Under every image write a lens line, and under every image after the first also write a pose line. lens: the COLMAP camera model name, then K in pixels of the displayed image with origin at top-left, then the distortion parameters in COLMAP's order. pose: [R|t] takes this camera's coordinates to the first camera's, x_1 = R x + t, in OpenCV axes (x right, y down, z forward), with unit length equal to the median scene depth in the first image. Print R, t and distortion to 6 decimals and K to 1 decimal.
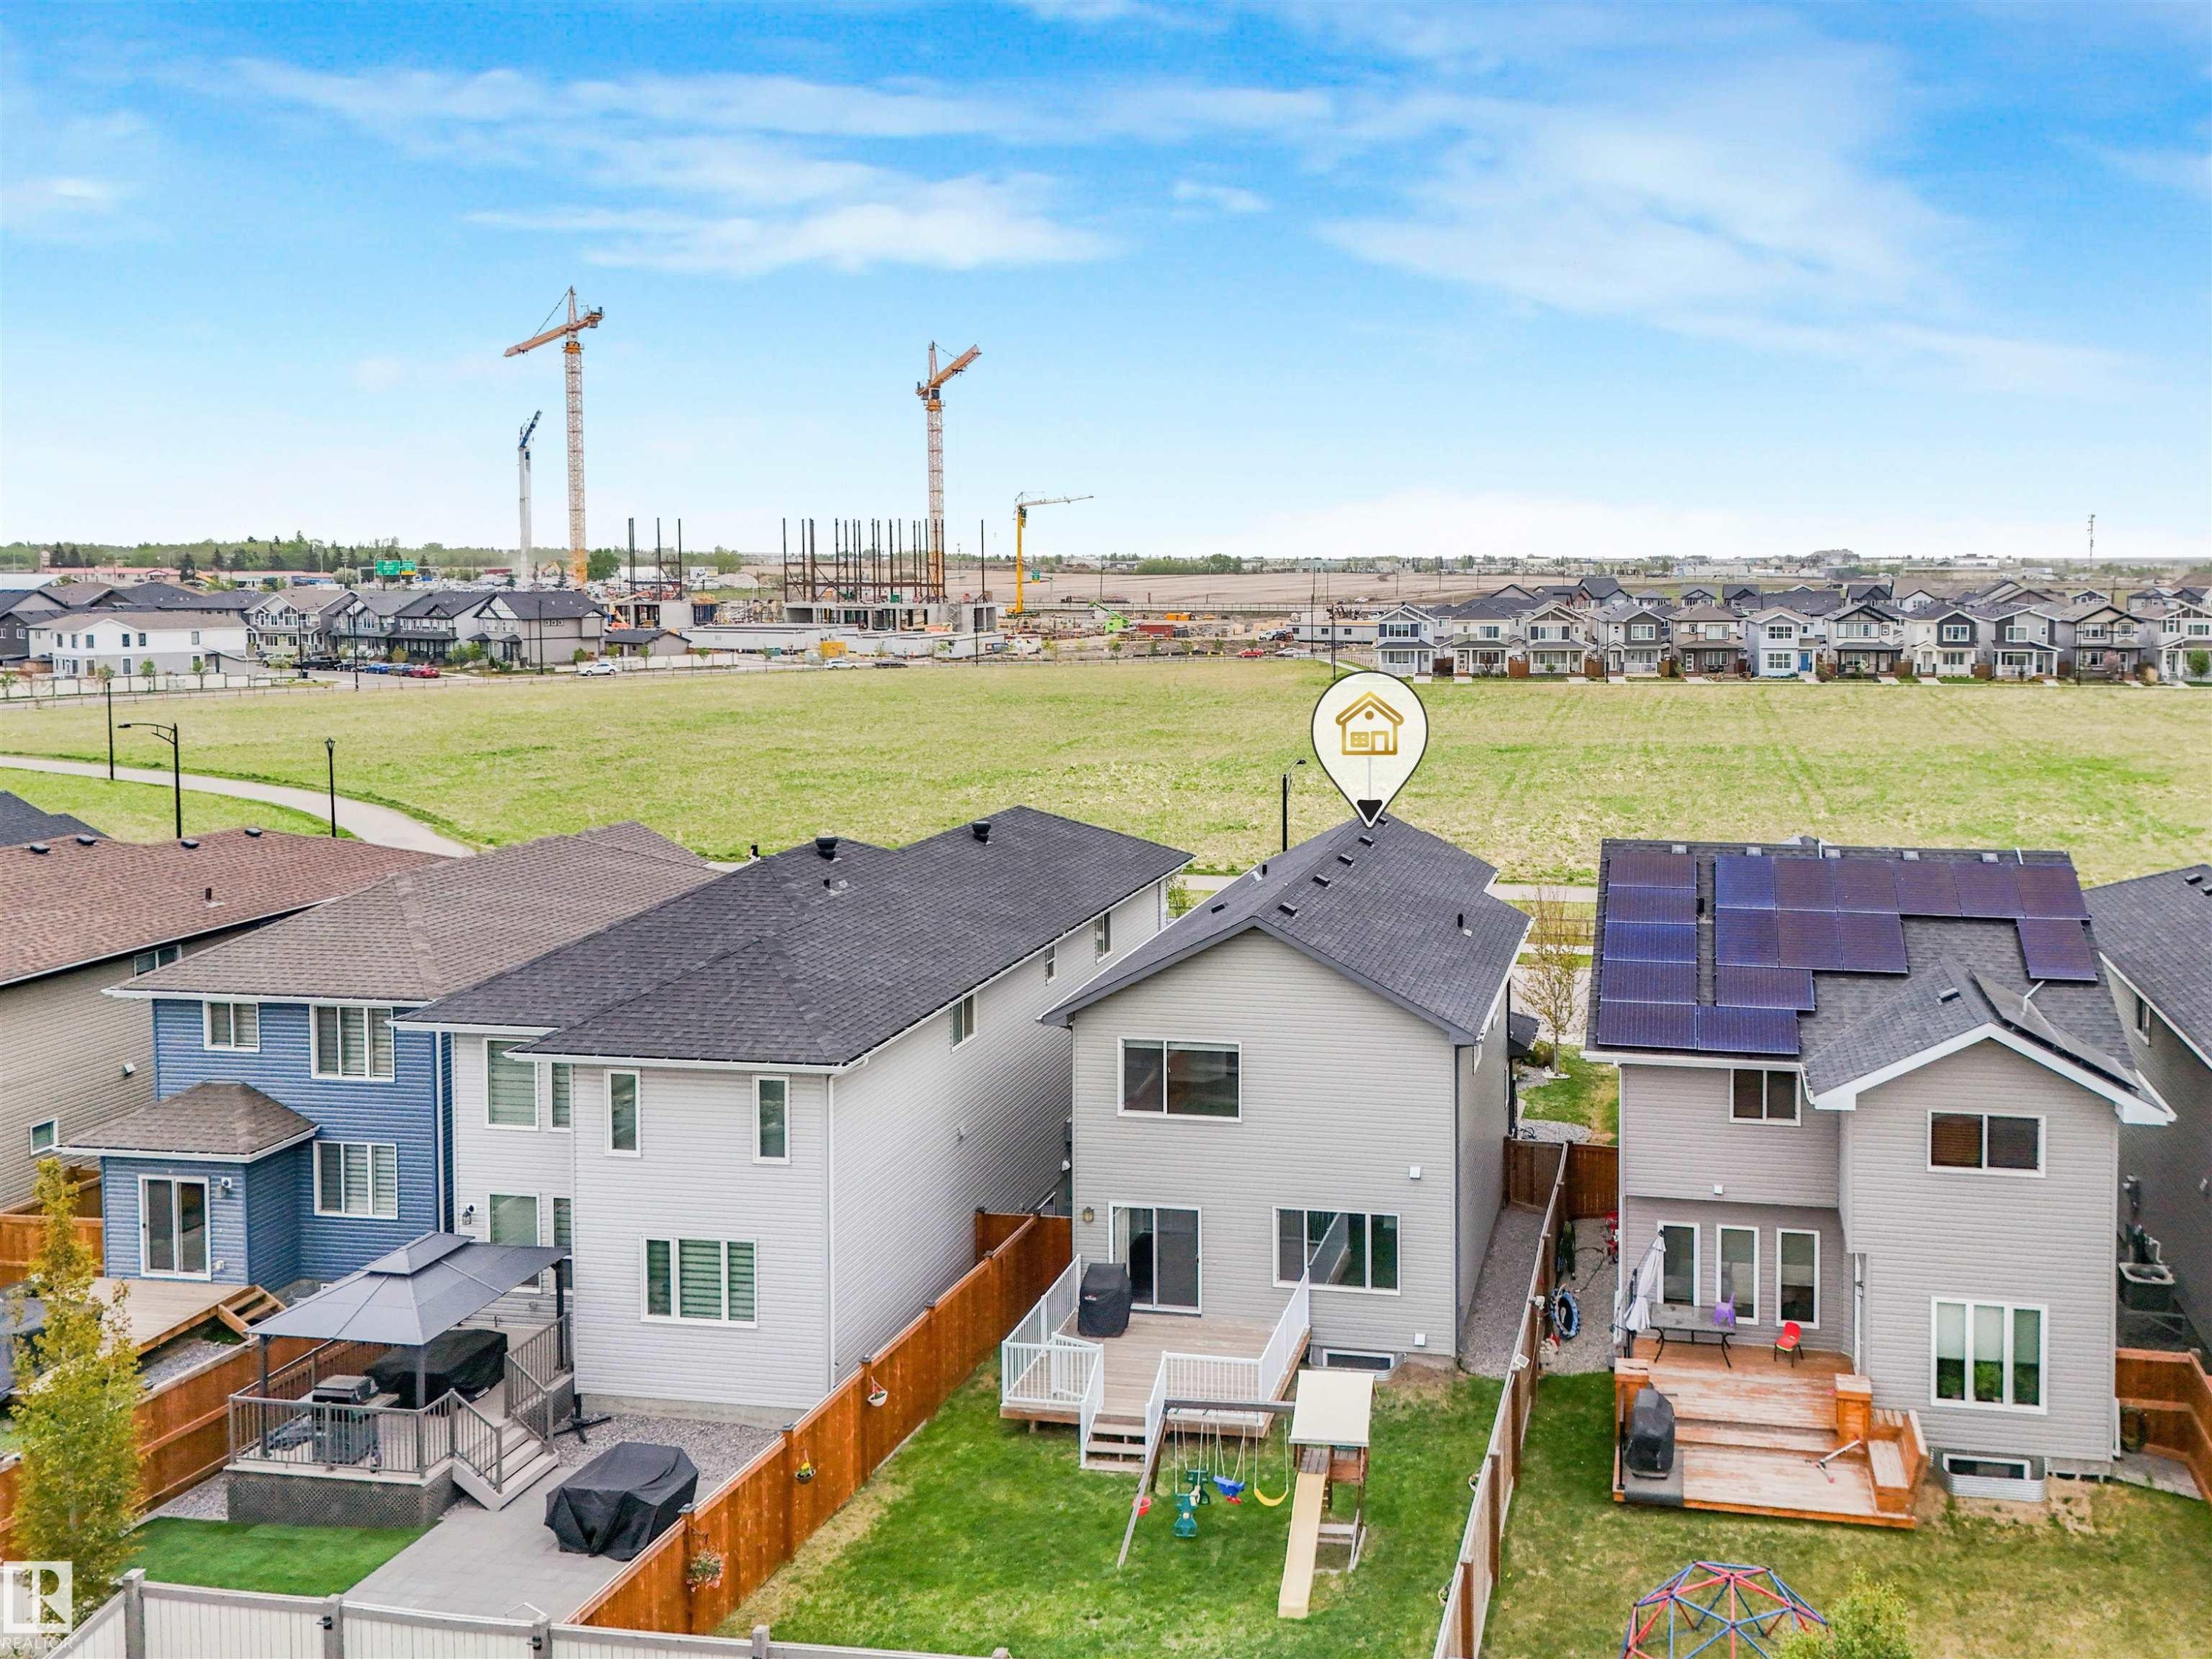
lens RADIAL K [[2393.1, 0, 1199.0], [0, 2393.1, 830.0], [0, 0, 1]] dist [0.203975, -0.540059]
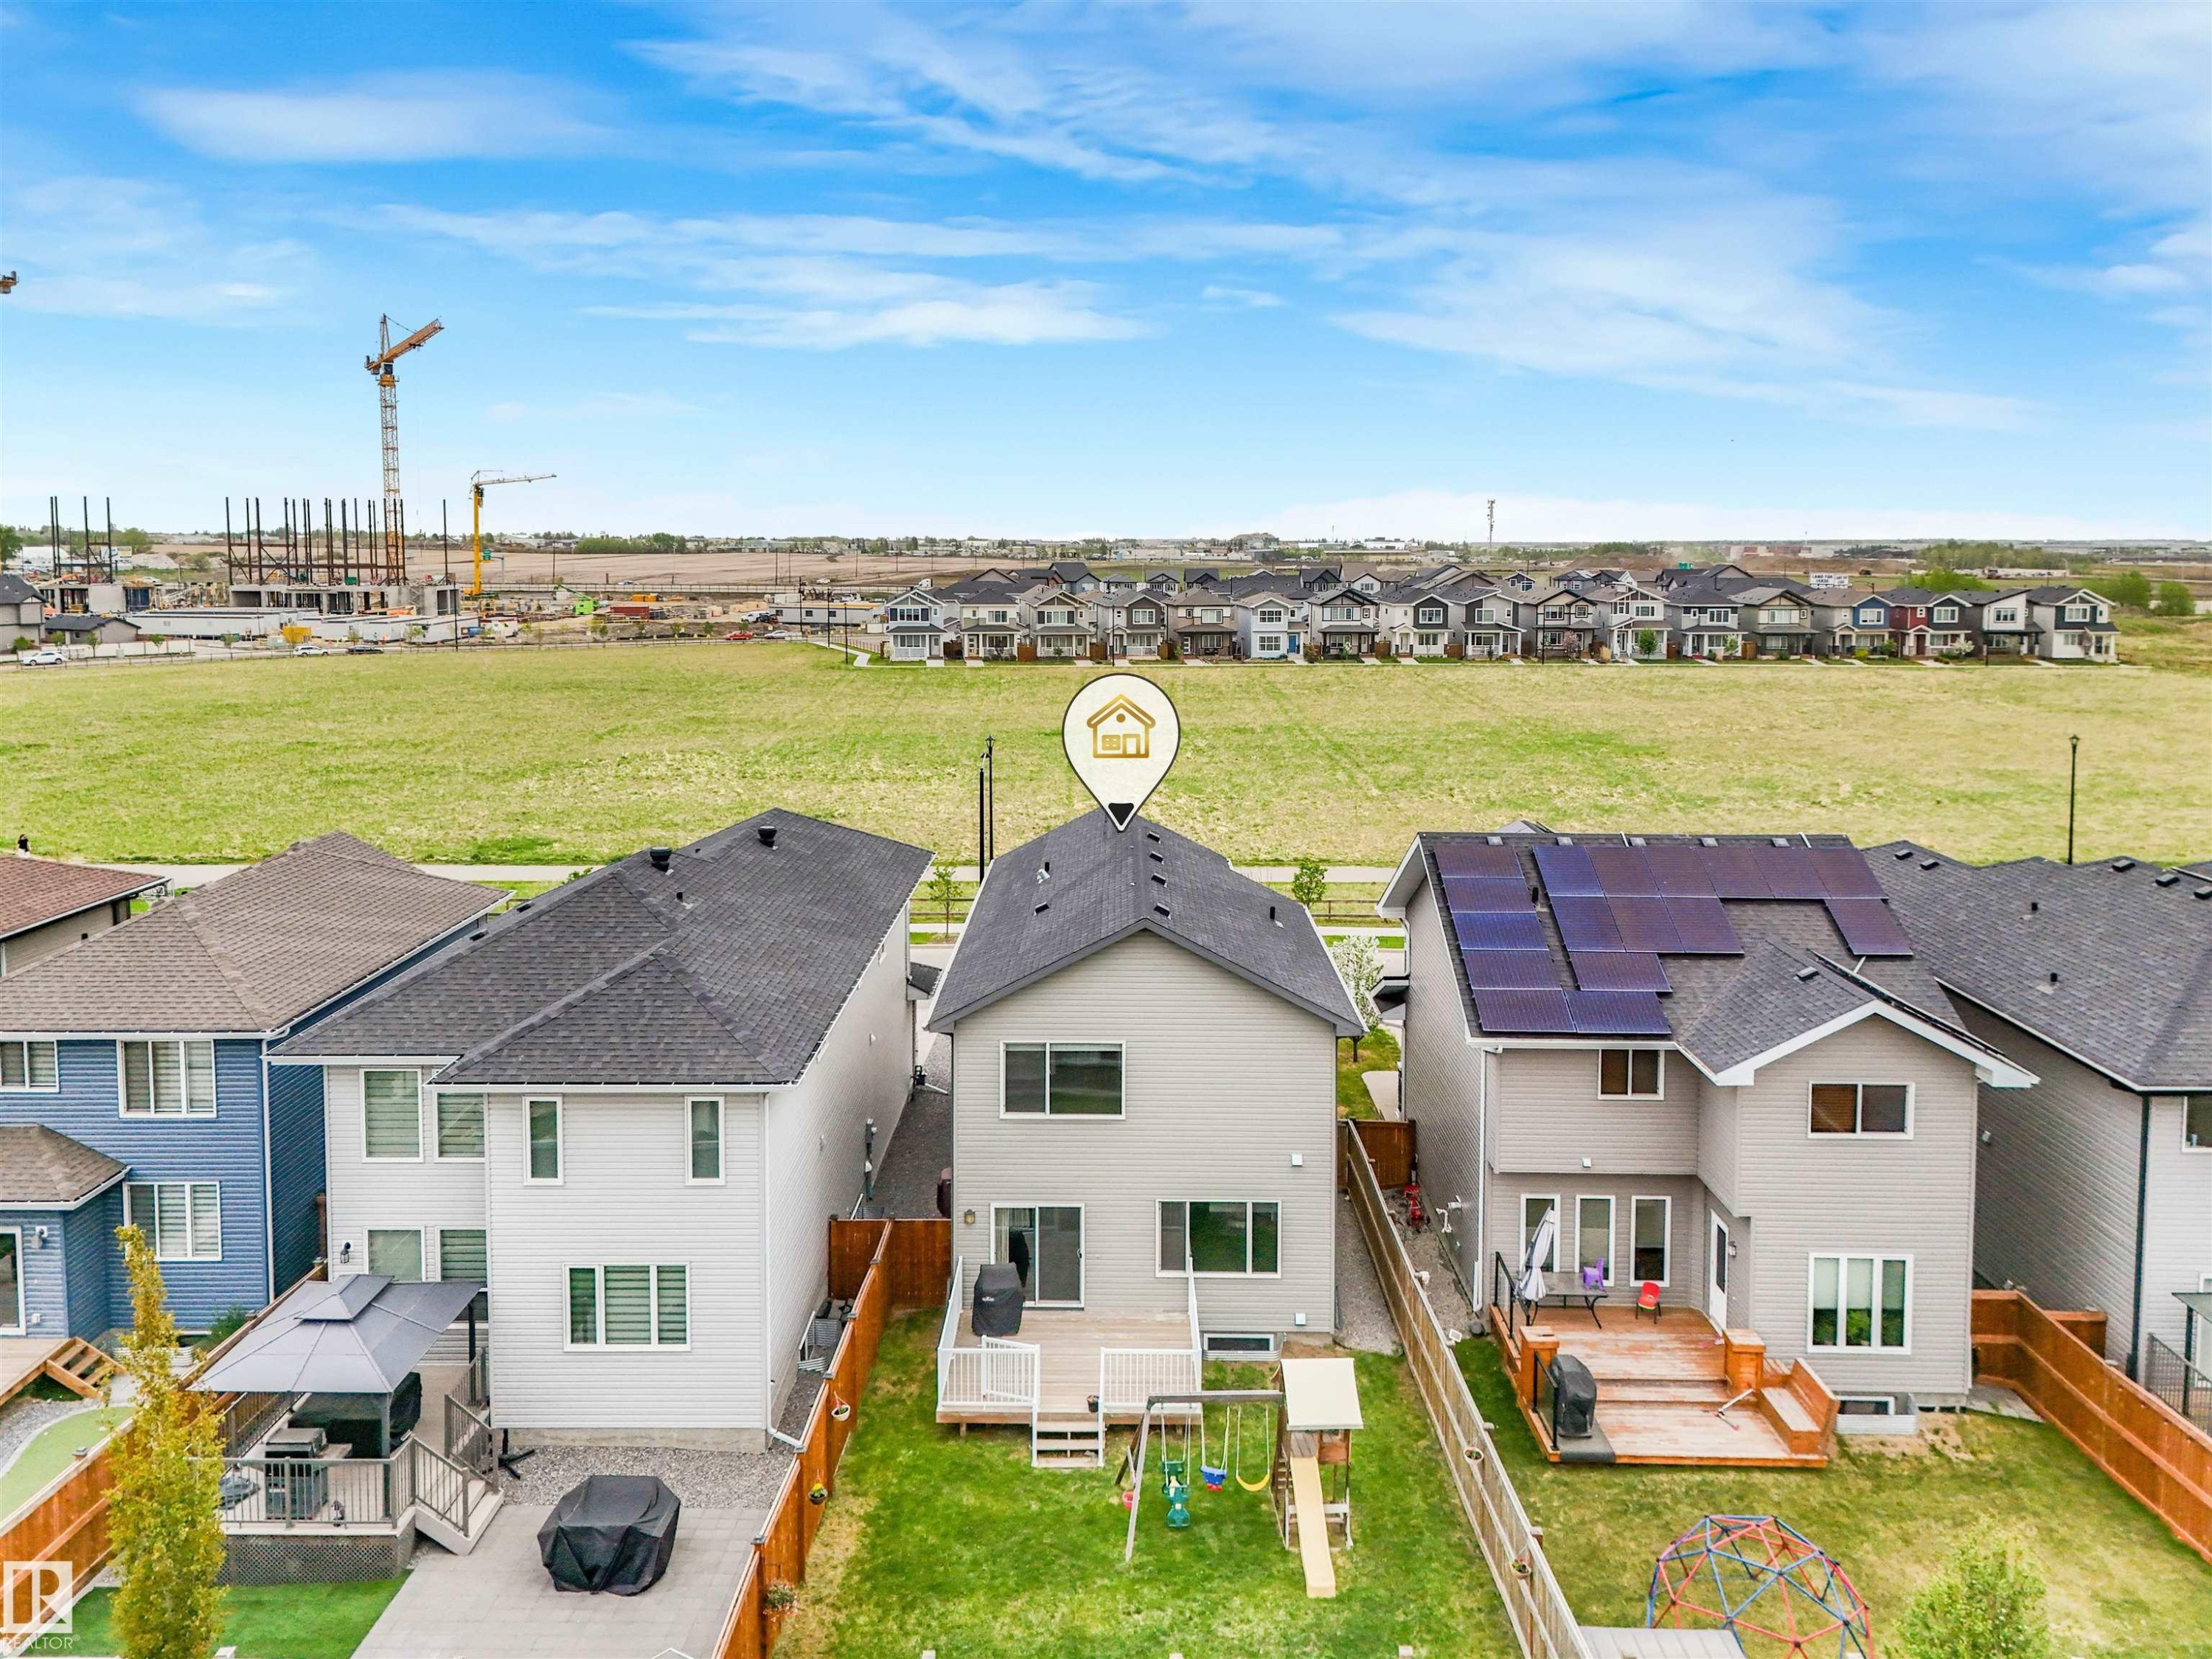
lens RADIAL K [[2353.7, 0, 1078.4], [0, 2353.7, 851.3], [0, 0, 1]] dist [0.213133, -0.550798]
pose [[0.982177, -0.025548, 0.186215, -0.187066], [0.021976, 0.999533, 0.021225, -0.014810], [-0.186670, -0.016755, 0.982280, 0.013357]]
